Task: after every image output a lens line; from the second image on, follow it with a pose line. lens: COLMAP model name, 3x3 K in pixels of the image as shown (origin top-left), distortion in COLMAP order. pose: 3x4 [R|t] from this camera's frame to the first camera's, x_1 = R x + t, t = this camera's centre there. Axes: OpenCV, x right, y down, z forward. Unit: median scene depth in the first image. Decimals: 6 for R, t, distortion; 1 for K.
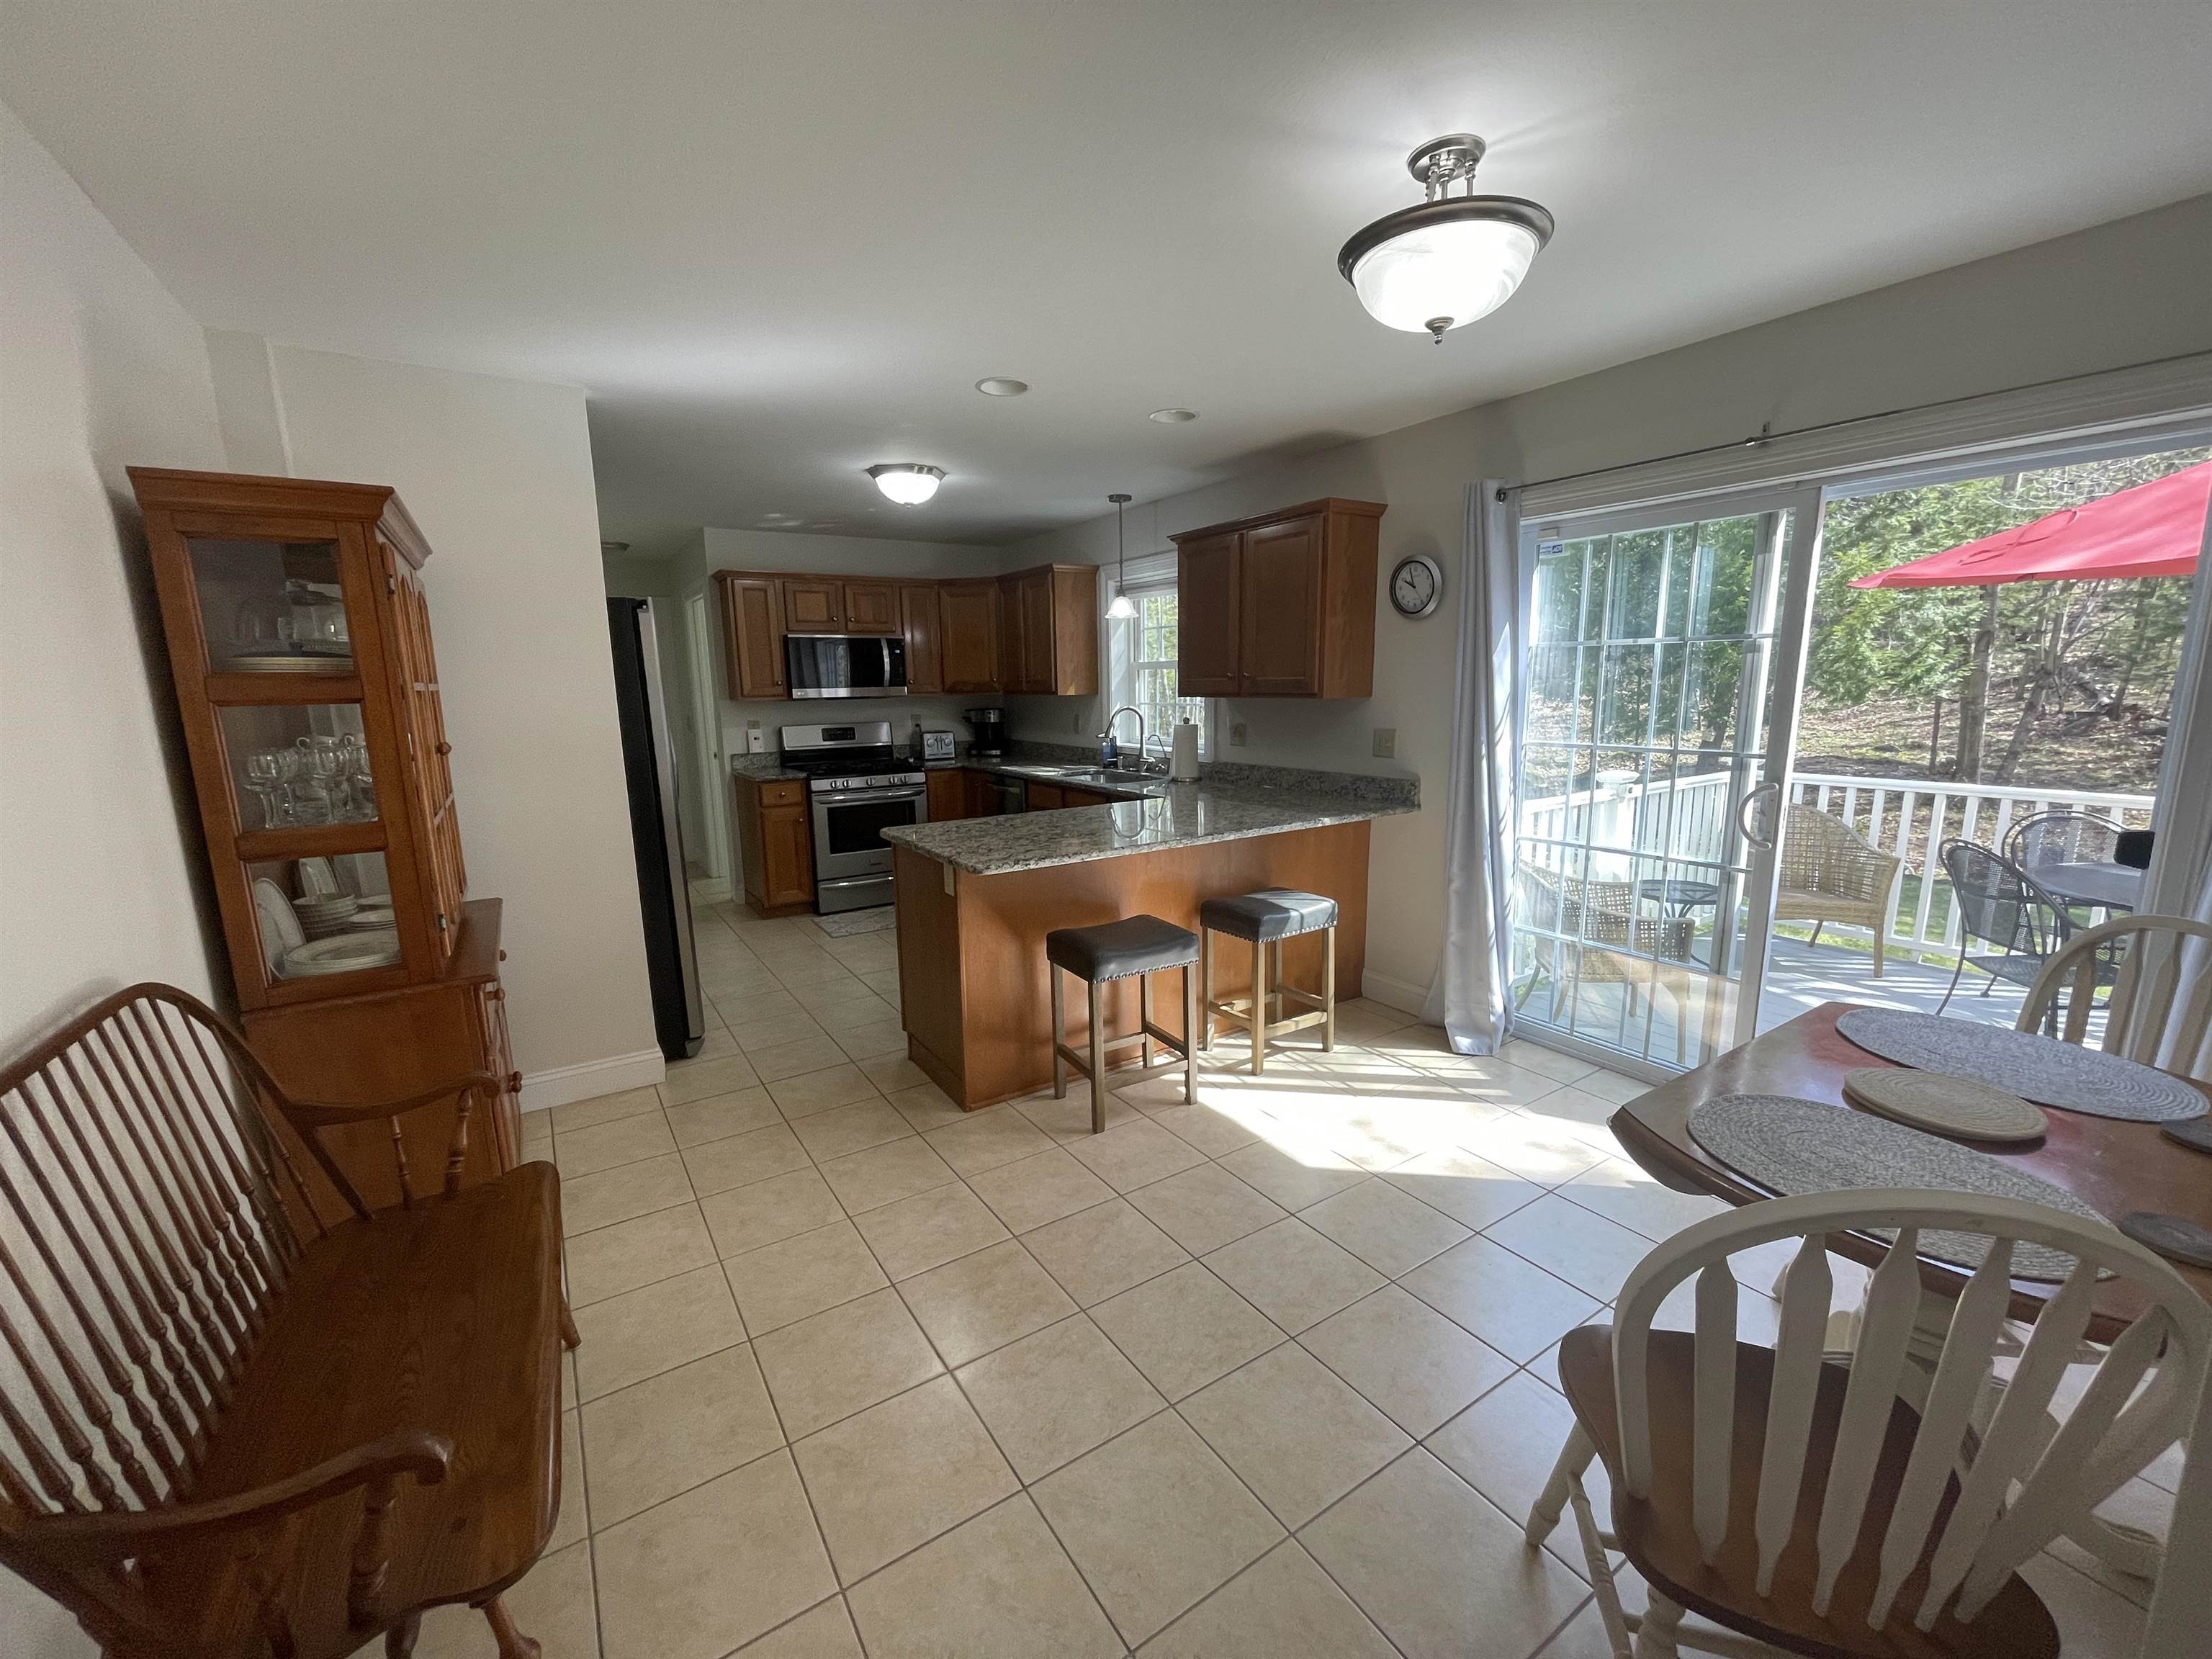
lens RADIAL K [[889.0, 0, 1103.0], [0, 889.0, 839.0], [0, 0, 1]] dist [-0.004044, -0.000716]
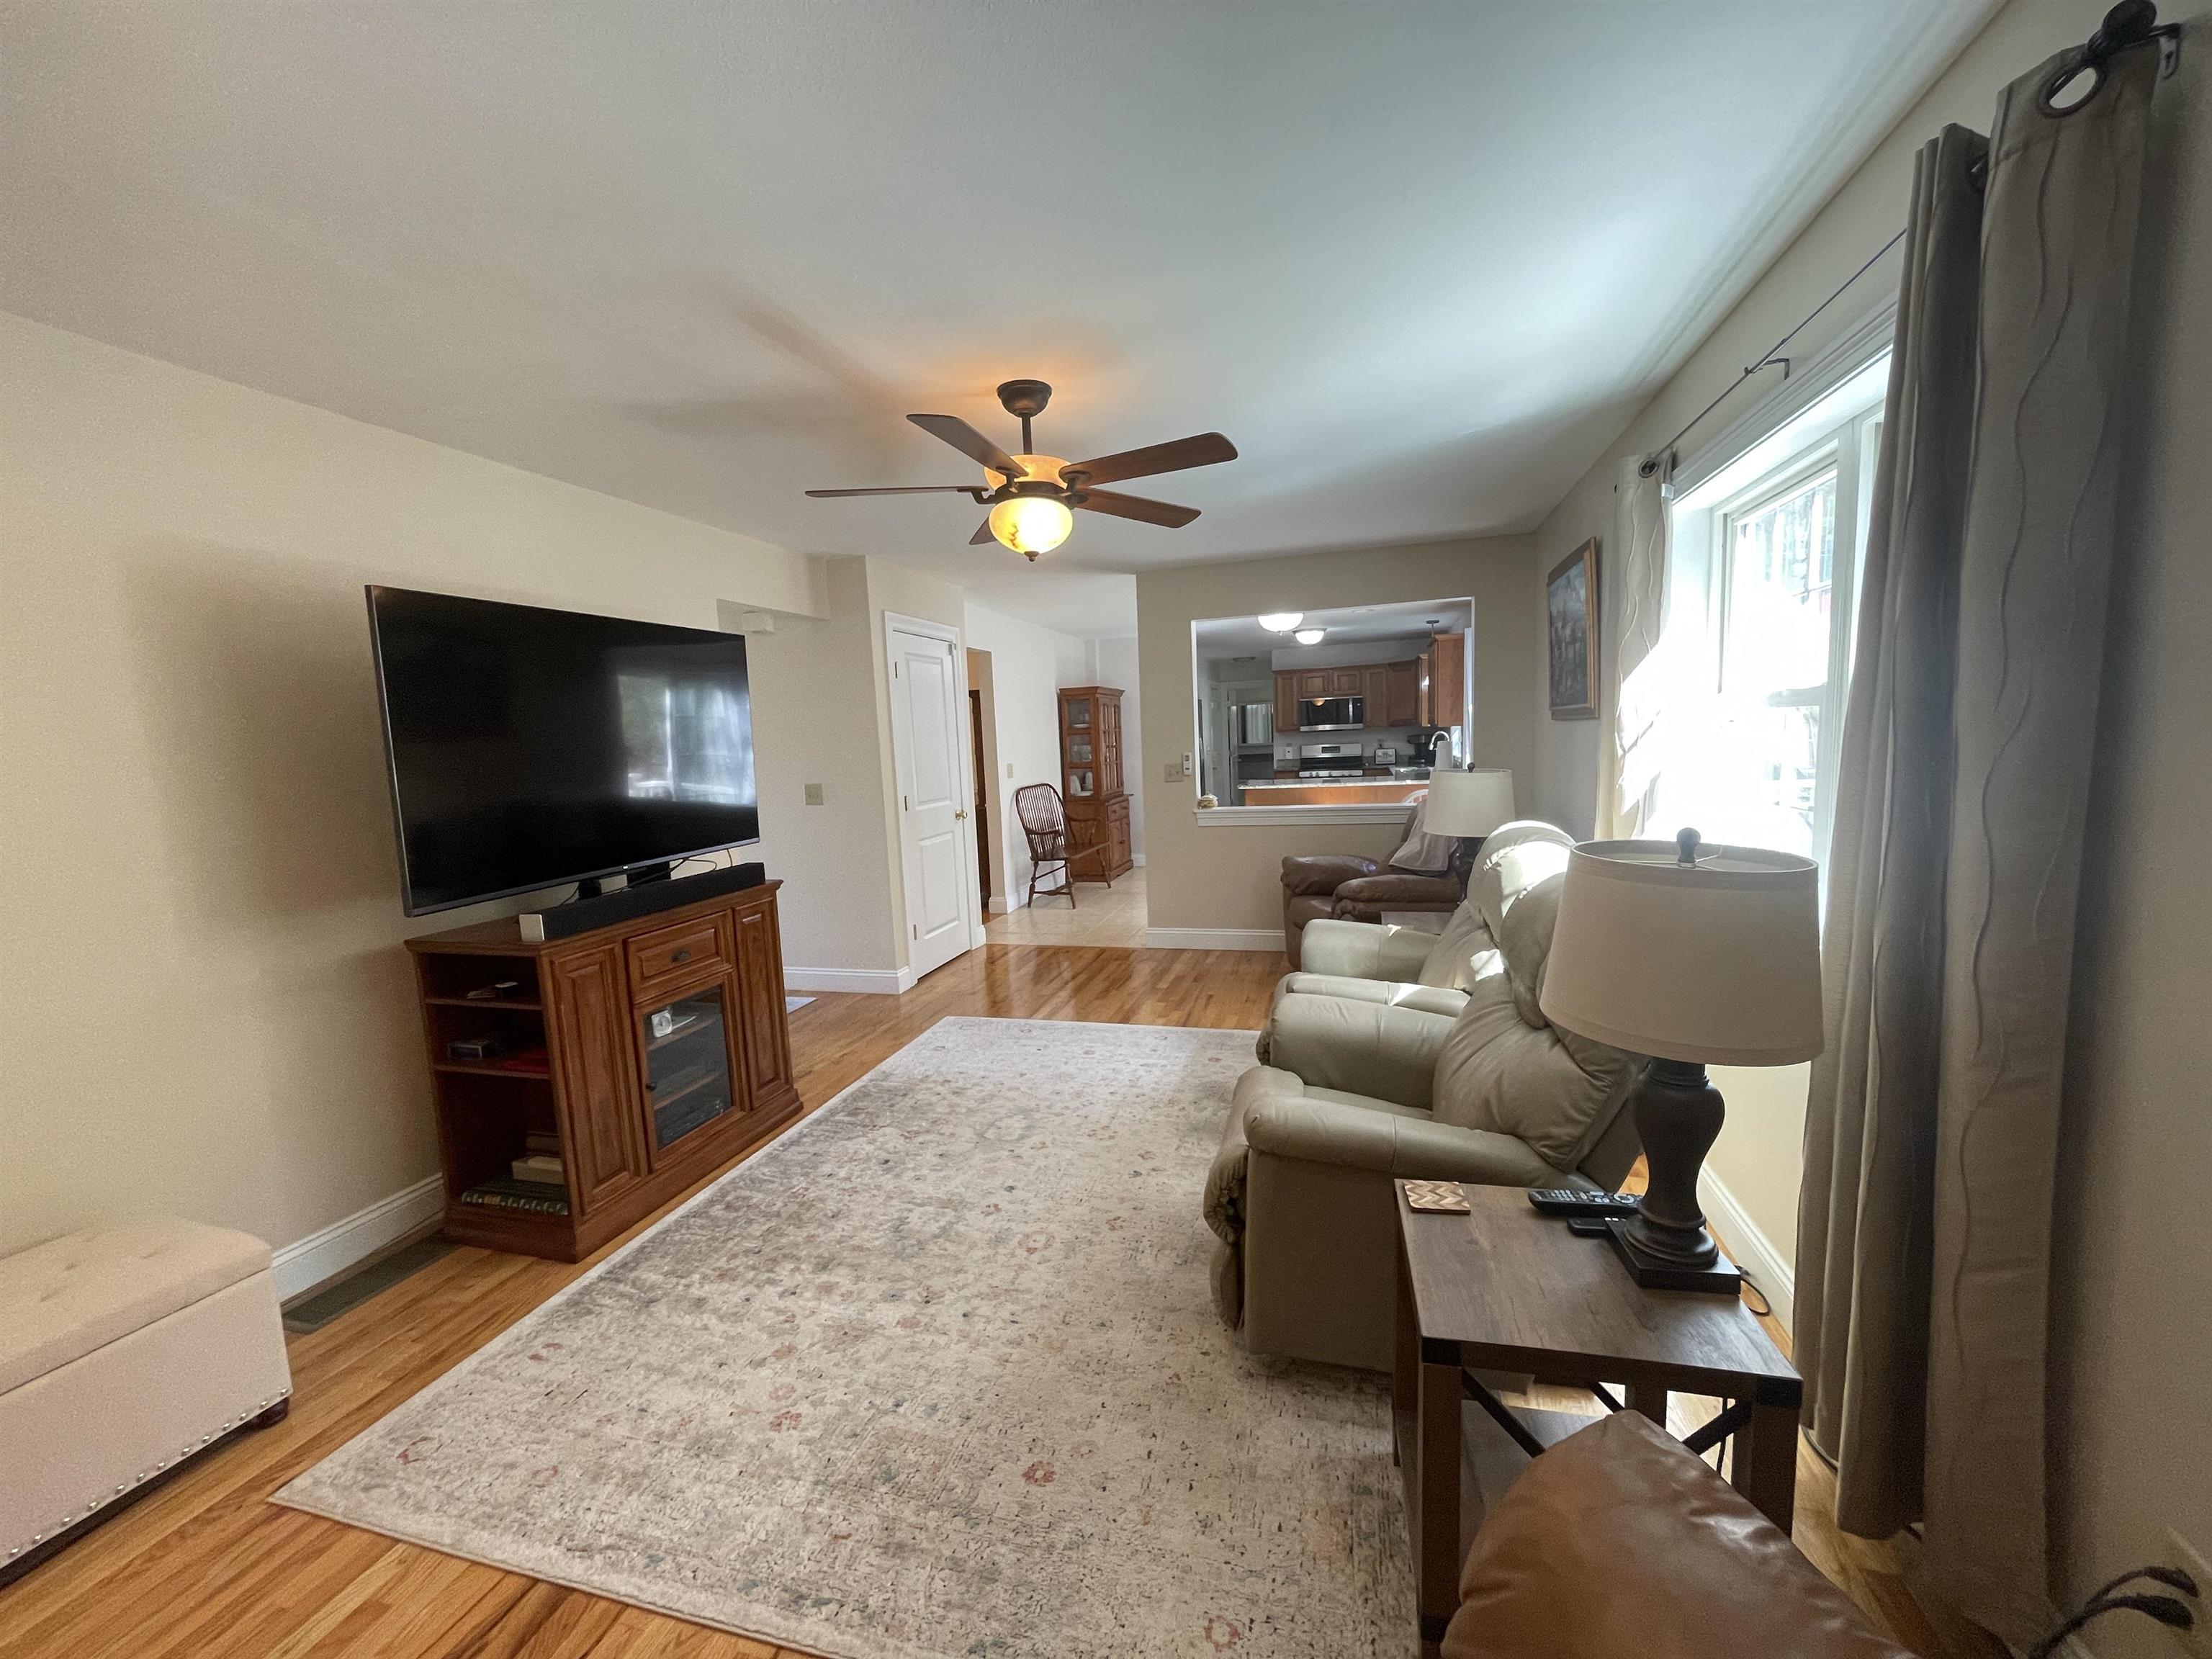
lens RADIAL K [[889.0, 0, 1092.2], [0, 889.0, 847.8], [0, 0, 1]] dist [-0.004044, -0.000716]
pose [[0.644153, 0.082990, -0.760381, 1.035910], [-0.102903, 0.994462, 0.021364, 0.126309], [0.757943, 0.064484, 0.649125, -0.737878]]
